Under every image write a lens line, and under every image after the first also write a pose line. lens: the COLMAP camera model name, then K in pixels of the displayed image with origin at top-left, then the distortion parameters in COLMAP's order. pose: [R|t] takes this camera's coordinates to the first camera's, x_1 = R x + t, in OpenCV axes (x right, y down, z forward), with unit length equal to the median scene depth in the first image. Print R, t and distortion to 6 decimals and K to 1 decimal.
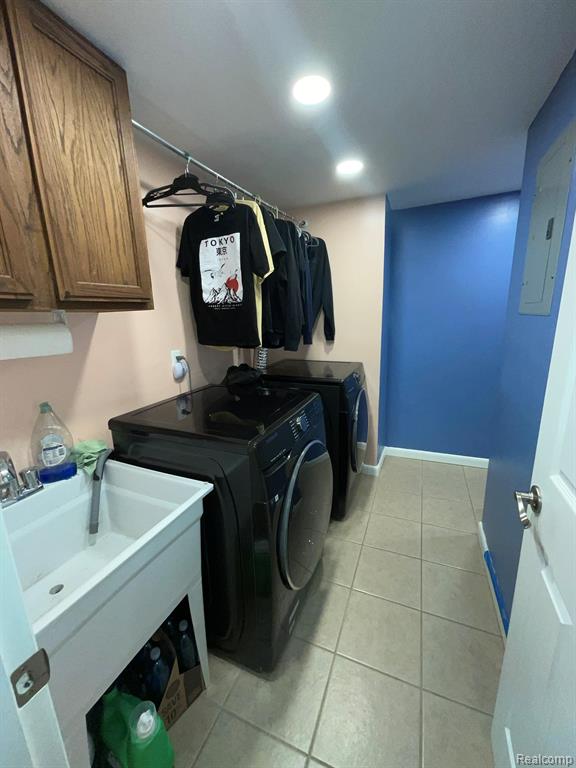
lens RADIAL K [[308.9, 0, 288.0], [0, 308.9, 384.0], [0, 0, 1]] dist [-0.006079, 0.000190]
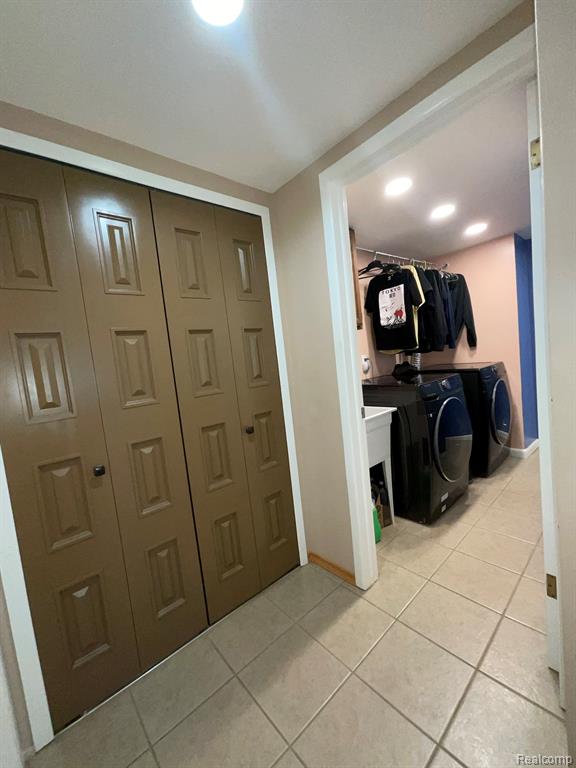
lens RADIAL K [[308.9, 0, 288.0], [0, 308.9, 384.0], [0, 0, 1]] dist [-0.006079, 0.000190]
pose [[0.896146, -0.032745, -0.442550, 0.014078], [-0.016473, 0.994132, -0.106914, 0.258623], [0.443454, 0.103101, 0.890348, -0.750064]]
